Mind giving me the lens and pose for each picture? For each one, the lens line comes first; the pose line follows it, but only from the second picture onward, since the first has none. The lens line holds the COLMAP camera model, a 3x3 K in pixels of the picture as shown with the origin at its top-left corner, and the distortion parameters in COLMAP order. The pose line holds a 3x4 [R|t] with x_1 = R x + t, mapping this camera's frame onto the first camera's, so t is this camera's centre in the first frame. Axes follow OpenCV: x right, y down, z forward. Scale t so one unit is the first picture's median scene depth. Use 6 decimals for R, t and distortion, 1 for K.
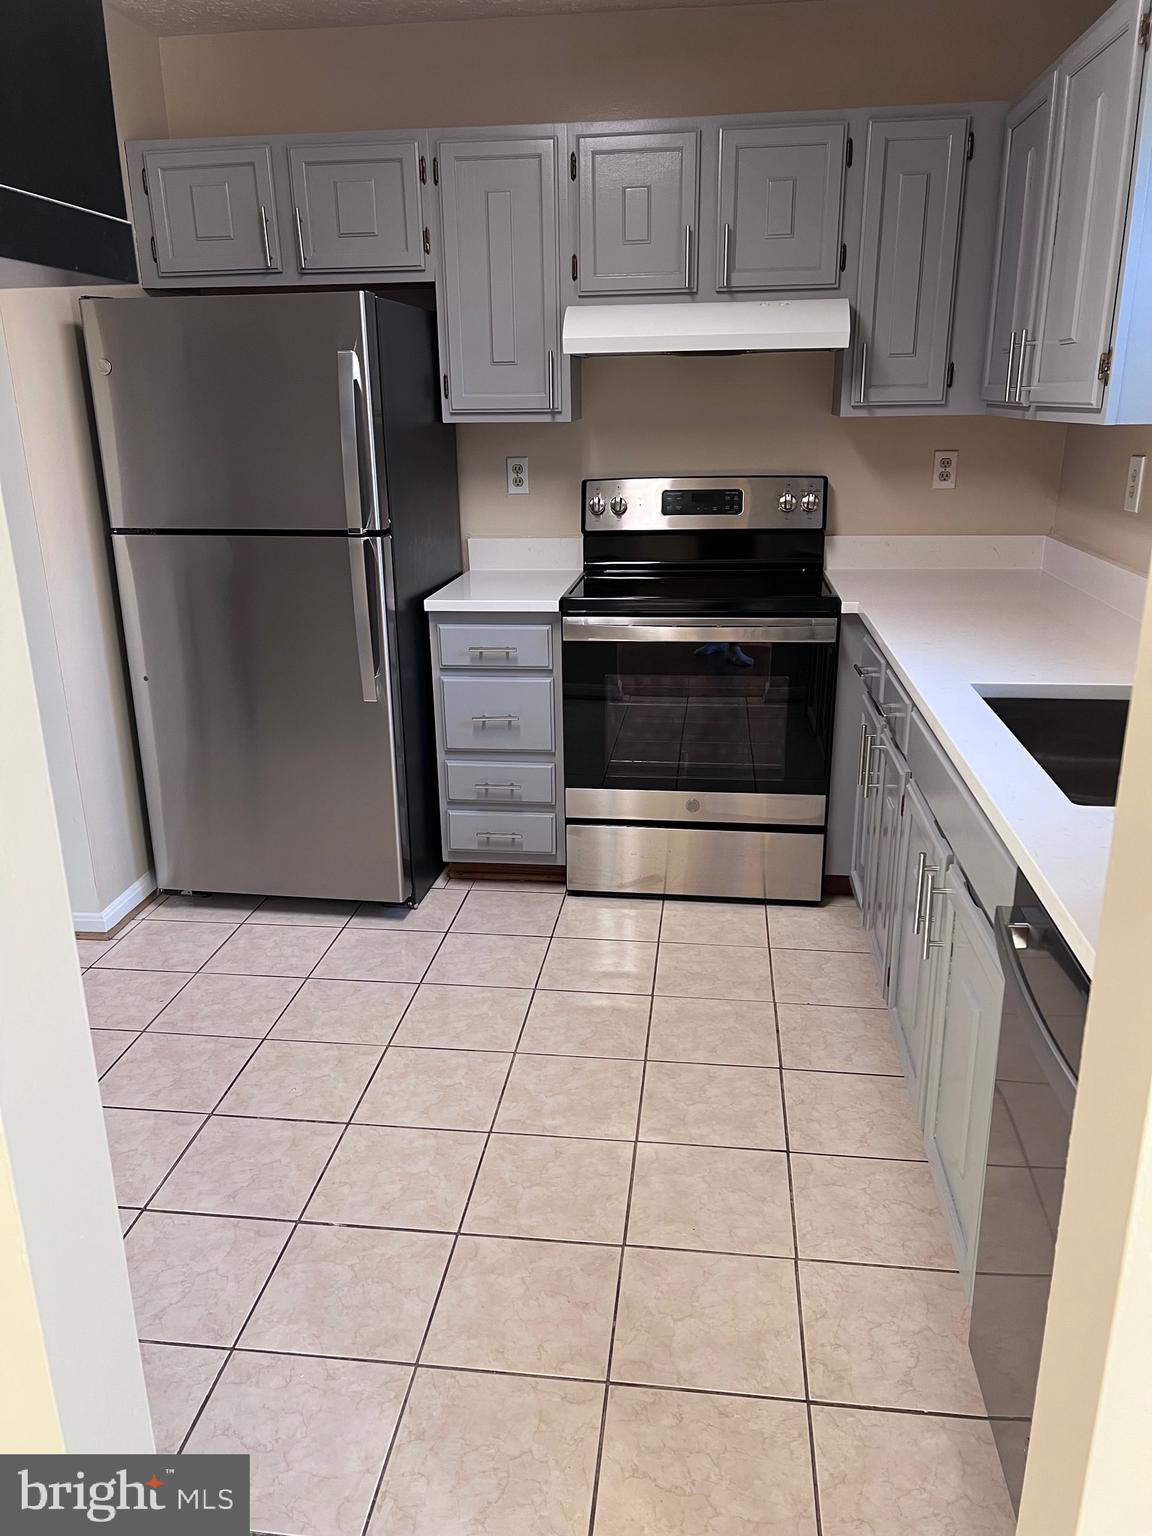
lens RADIAL K [[1154.8, 0, 568.3], [0, 1154.8, 770.1], [0, 0, 1]] dist [0.053465, -0.064329]
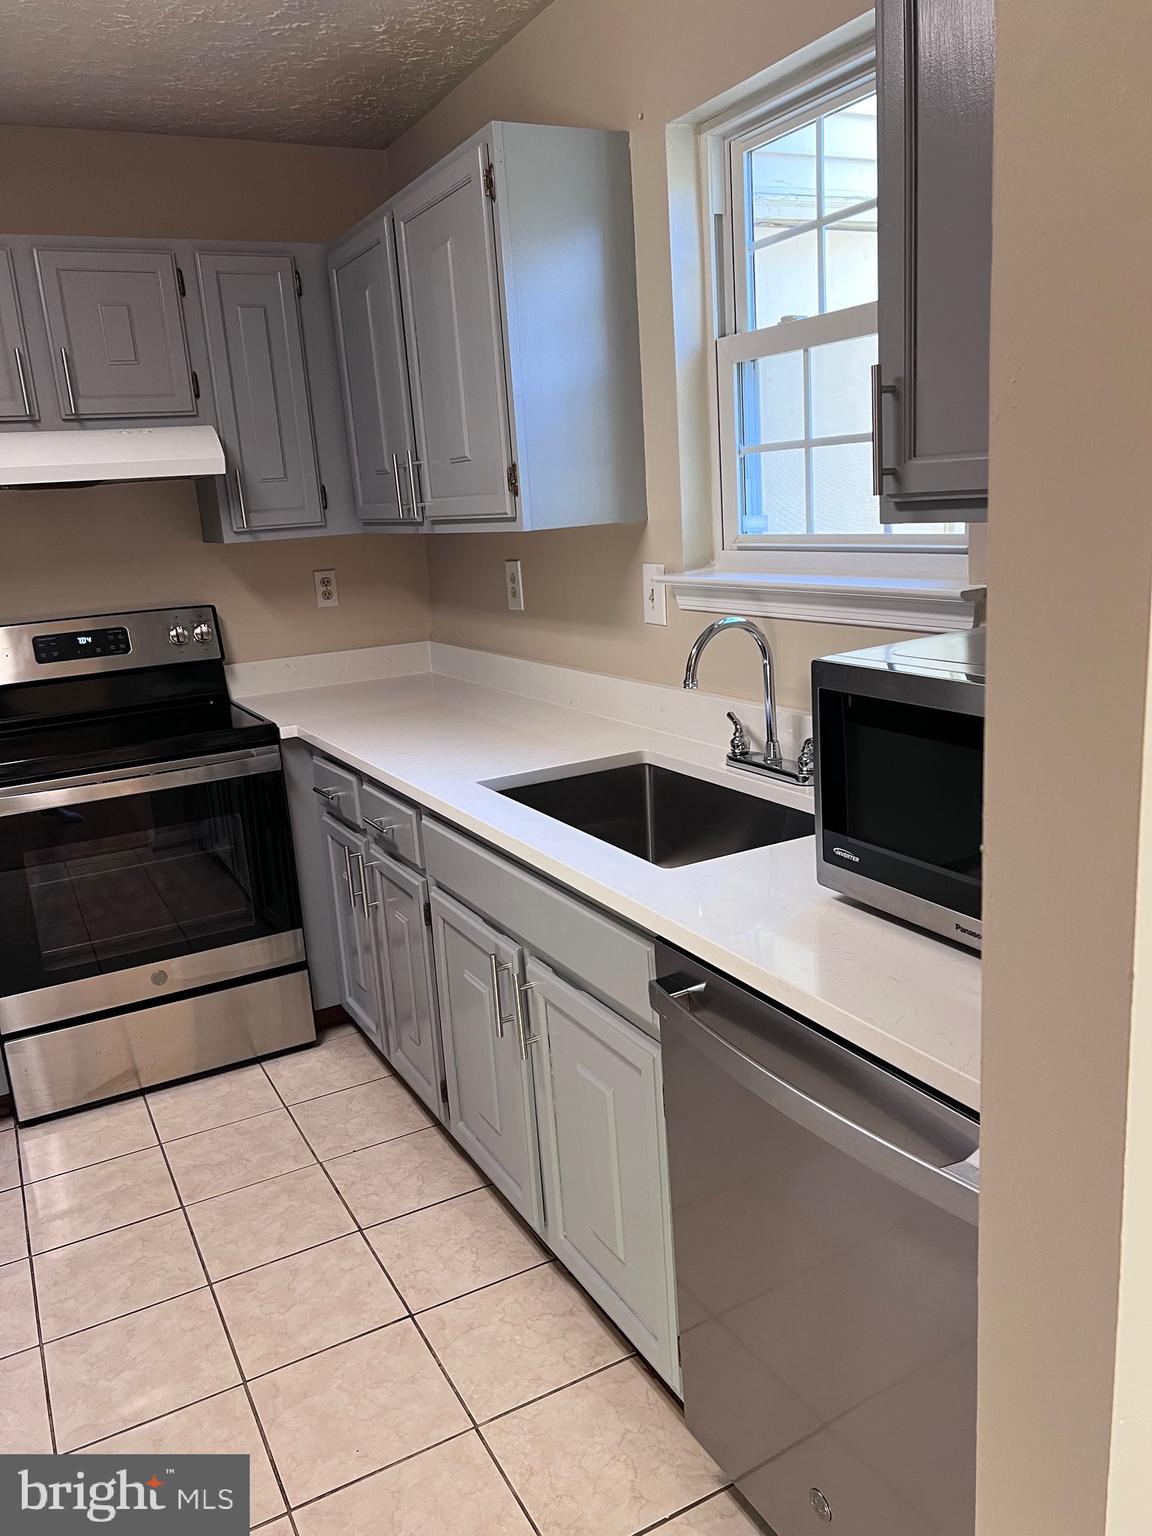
lens RADIAL K [[1154.8, 0, 571.1], [0, 1154.8, 769.5], [0, 0, 1]] dist [0.053465, -0.064329]
pose [[0.819022, -0.171398, 0.547563, -0.100823], [0.229854, 0.972426, -0.039419, -0.017845], [-0.525708, 0.158144, 0.835835, 0.075327]]
